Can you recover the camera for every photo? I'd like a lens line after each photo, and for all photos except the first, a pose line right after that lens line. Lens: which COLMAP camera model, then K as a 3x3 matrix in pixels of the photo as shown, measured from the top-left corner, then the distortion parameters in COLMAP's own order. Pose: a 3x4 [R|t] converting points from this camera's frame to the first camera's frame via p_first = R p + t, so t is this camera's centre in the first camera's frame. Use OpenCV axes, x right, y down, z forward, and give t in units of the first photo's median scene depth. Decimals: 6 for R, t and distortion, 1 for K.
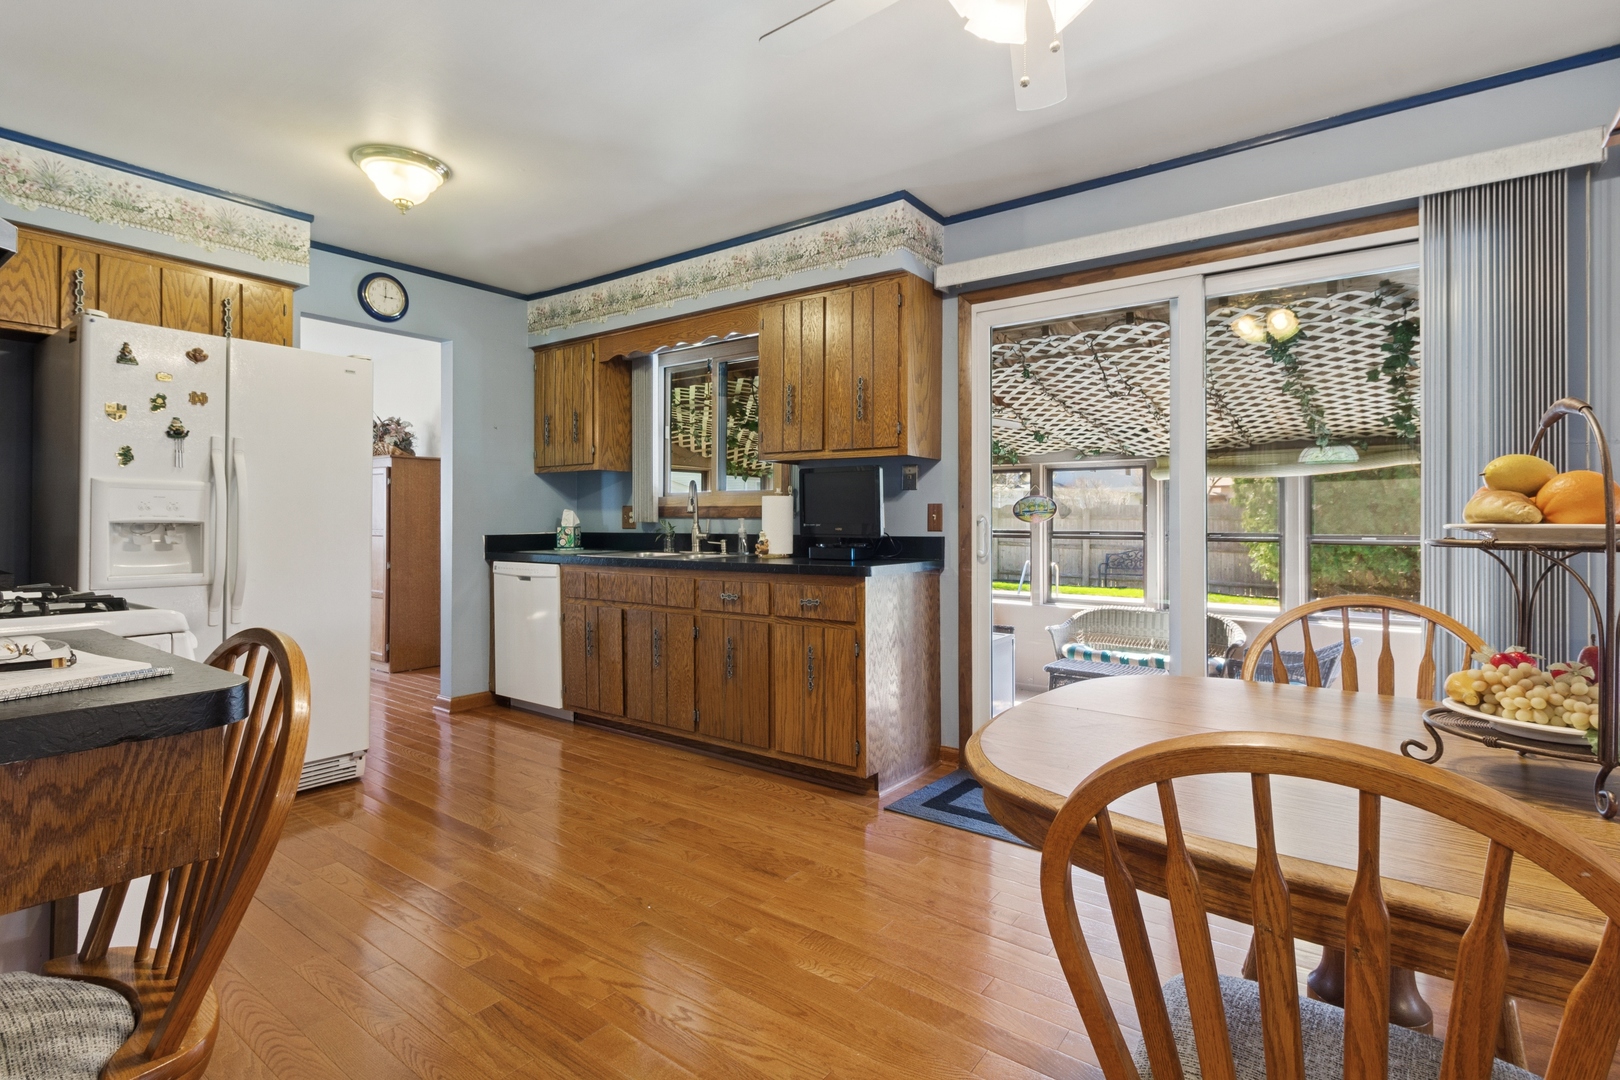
lens RADIAL K [[771.0, 0, 810.0], [0, 771.0, 524.9], [0, 0, 1]] dist [0.009882, -0.000130]
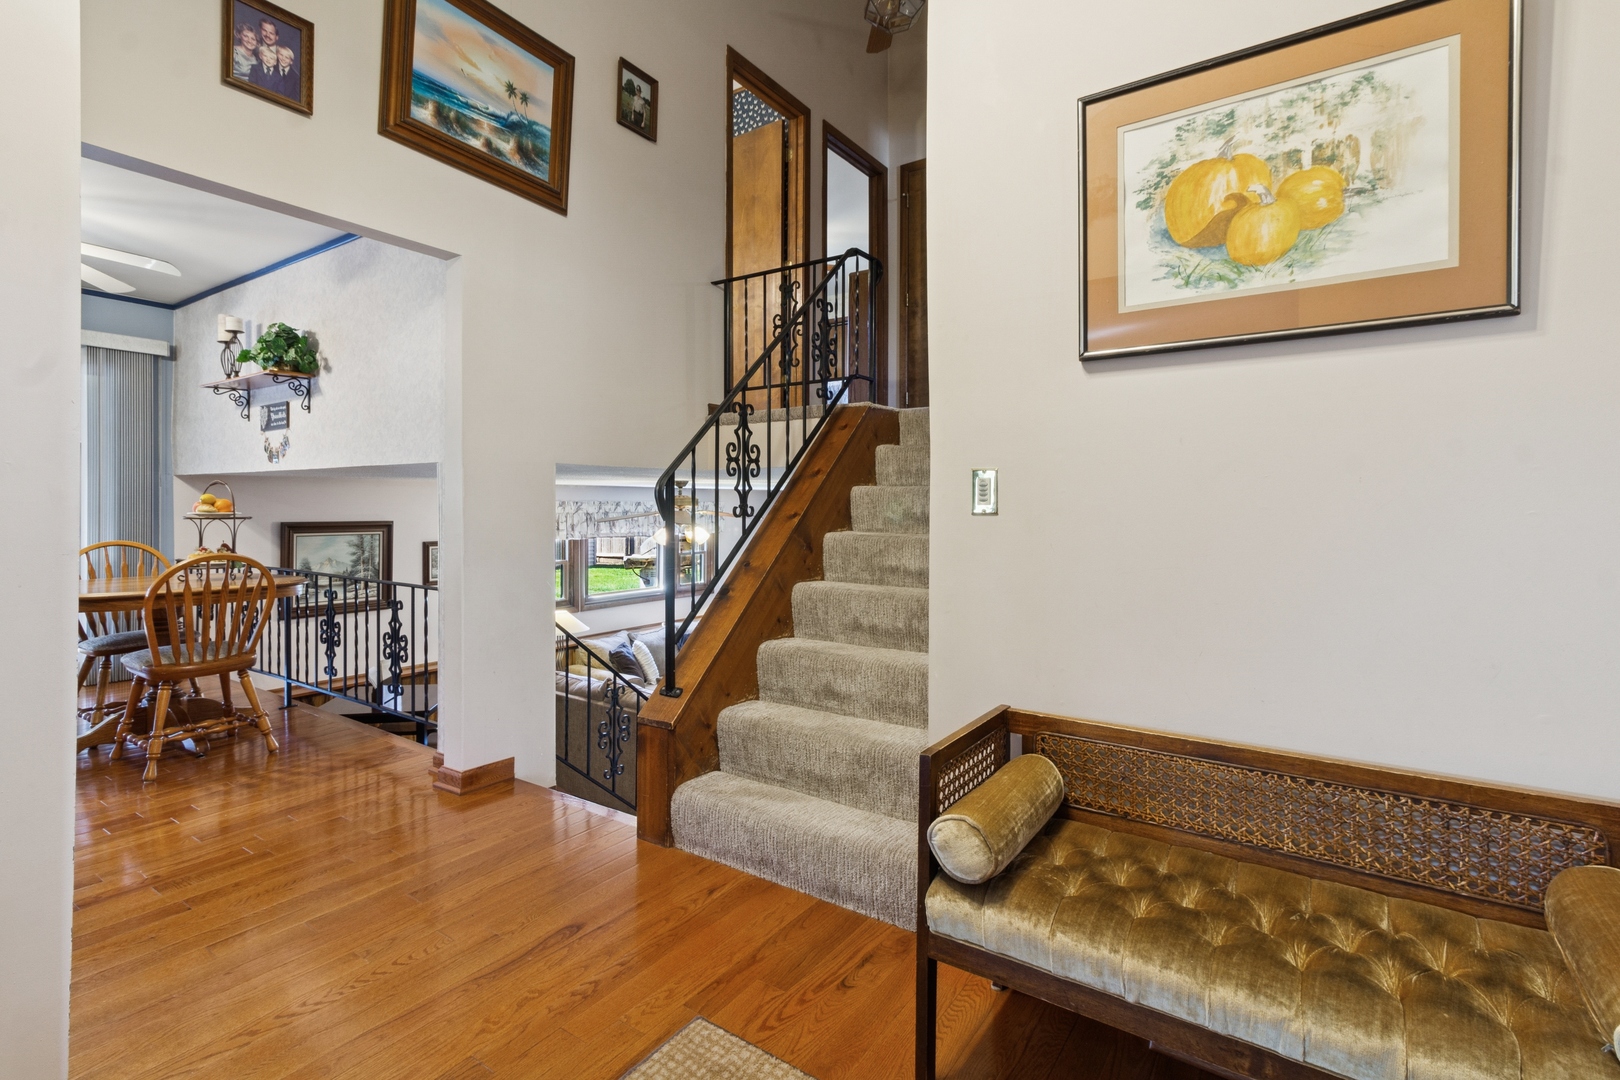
lens RADIAL K [[771.0, 0, 813.1], [0, 771.0, 514.0], [0, 0, 1]] dist [0.009882, -0.000130]
pose [[-0.061588, -0.015495, 0.997981, -0.928377], [-0.003686, 0.999876, 0.015297, -0.019479], [-0.998095, -0.002736, -0.061637, -0.521387]]
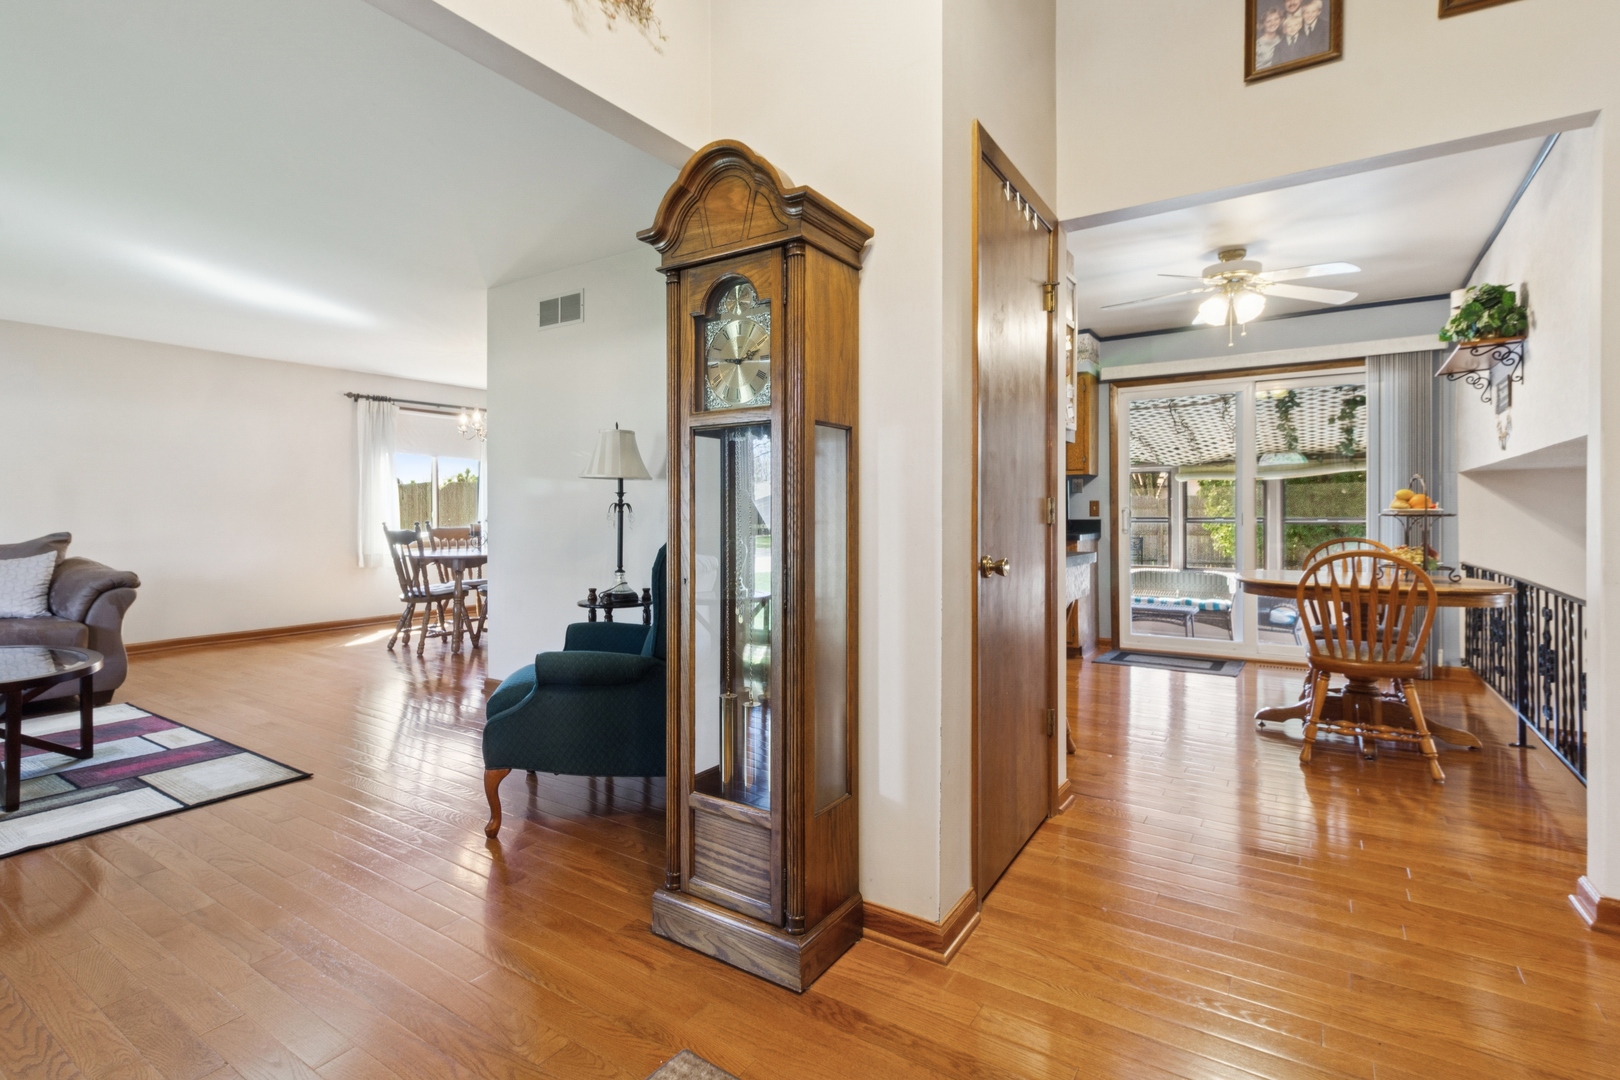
lens RADIAL K [[771.0, 0, 797.2], [0, 771.0, 518.2], [0, 0, 1]] dist [0.009882, -0.000130]
pose [[0.998211, -0.009569, 0.059026, -0.640830], [0.009447, 0.999953, 0.002348, 0.002018], [-0.059046, -0.001787, 0.998254, -0.735108]]
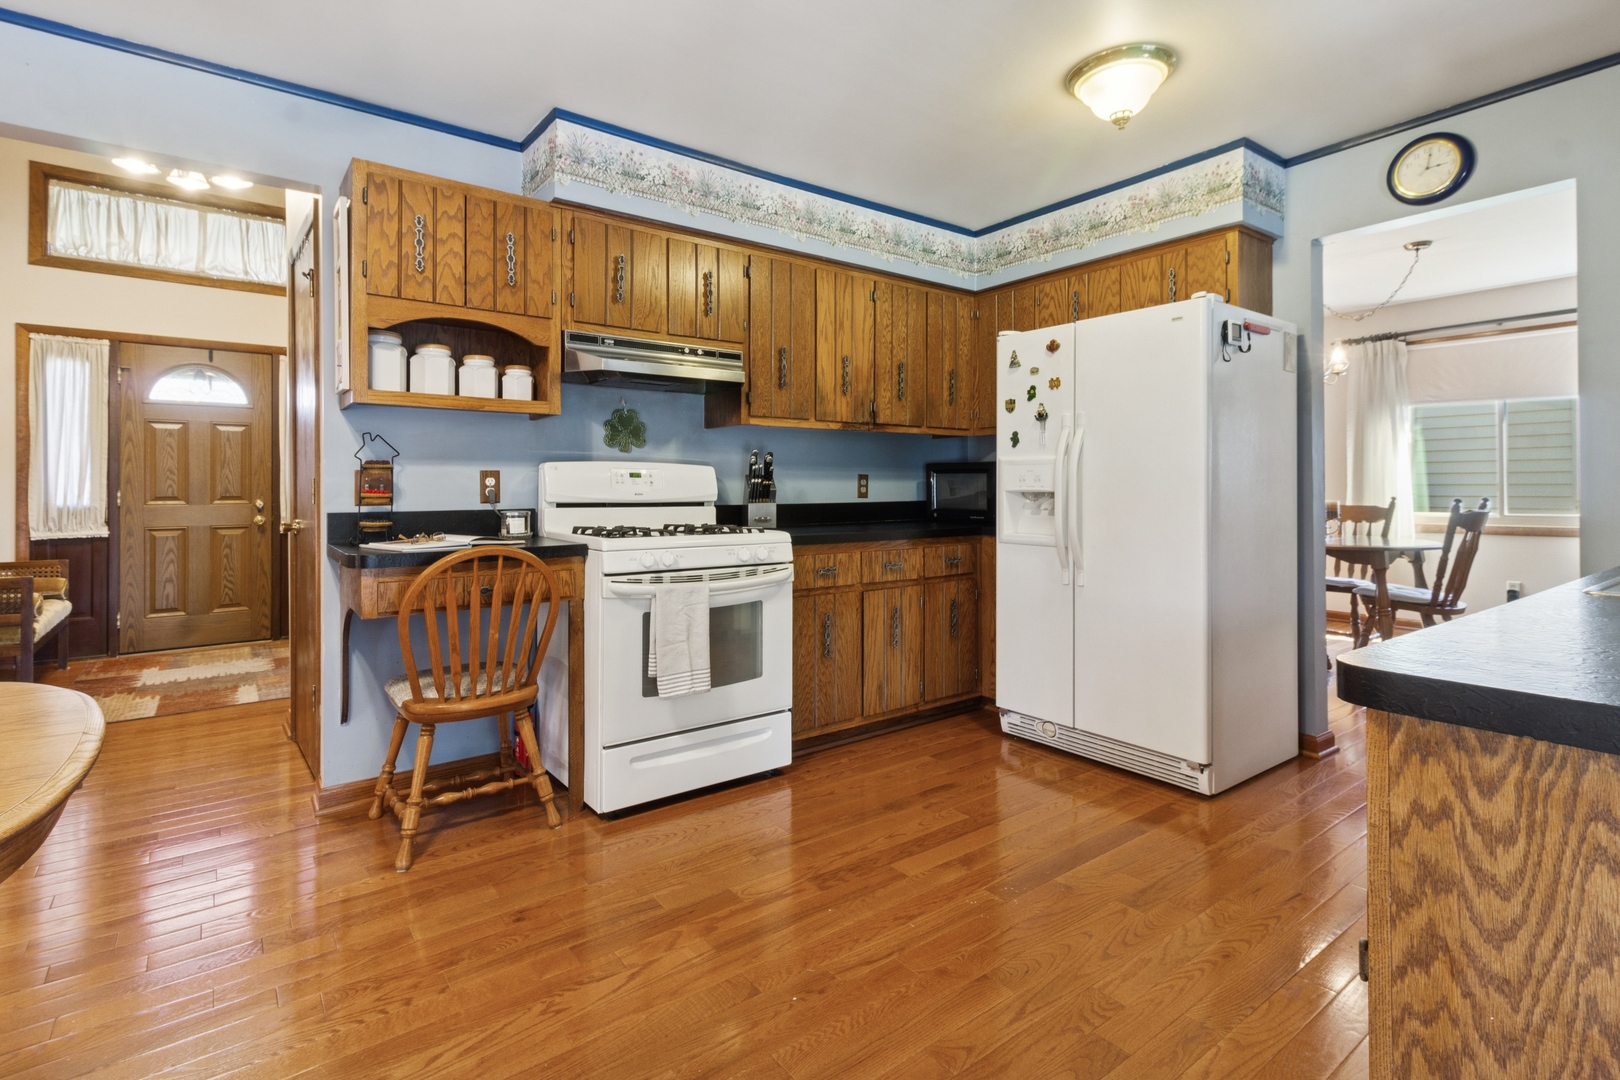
lens RADIAL K [[771.0, 0, 790.4], [0, 771.0, 481.3], [0, 0, 1]] dist [0.009882, -0.000130]
pose [[-0.280140, -0.016217, -0.959822, 0.346510], [-0.000684, 0.999860, -0.016693, 0.000671], [0.959959, -0.004020, -0.280112, 0.792535]]
